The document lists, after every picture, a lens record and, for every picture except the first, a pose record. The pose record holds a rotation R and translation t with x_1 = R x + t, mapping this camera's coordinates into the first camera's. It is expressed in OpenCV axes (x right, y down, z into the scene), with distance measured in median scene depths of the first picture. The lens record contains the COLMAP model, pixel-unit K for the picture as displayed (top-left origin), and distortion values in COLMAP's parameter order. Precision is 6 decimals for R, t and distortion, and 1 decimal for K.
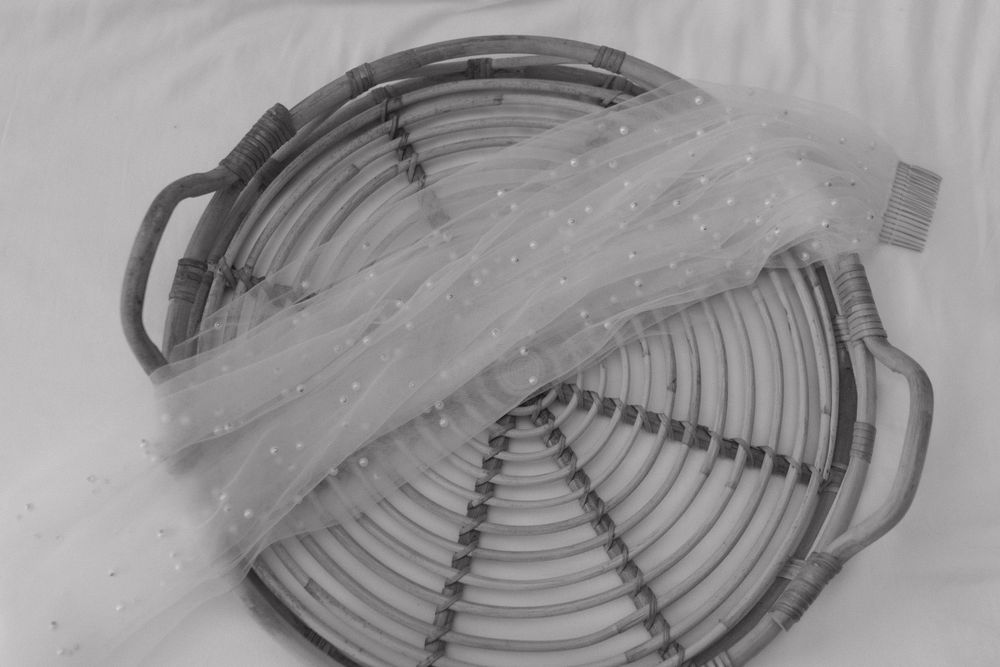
lens RADIAL K [[1006.8, 0, 500.0], [0, 1006.8, 333.5], [0, 0, 1]] dist [0.009376, -0.007372]
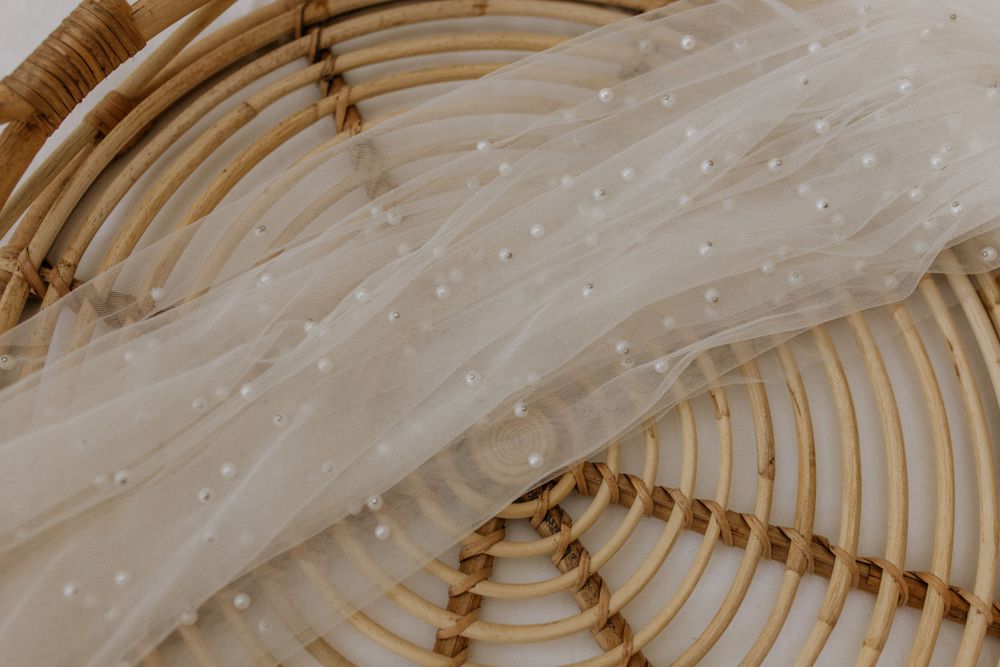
lens RADIAL K [[1024.6, 0, 504.6], [0, 1024.6, 369.0], [0, 0, 1]] dist [0.010517, -0.006500]
pose [[0.999663, 0.007989, 0.024682, -0.000609], [-0.008287, 0.999894, 0.011999, -0.013154], [-0.024583, -0.012199, 0.999623, 0.397106]]
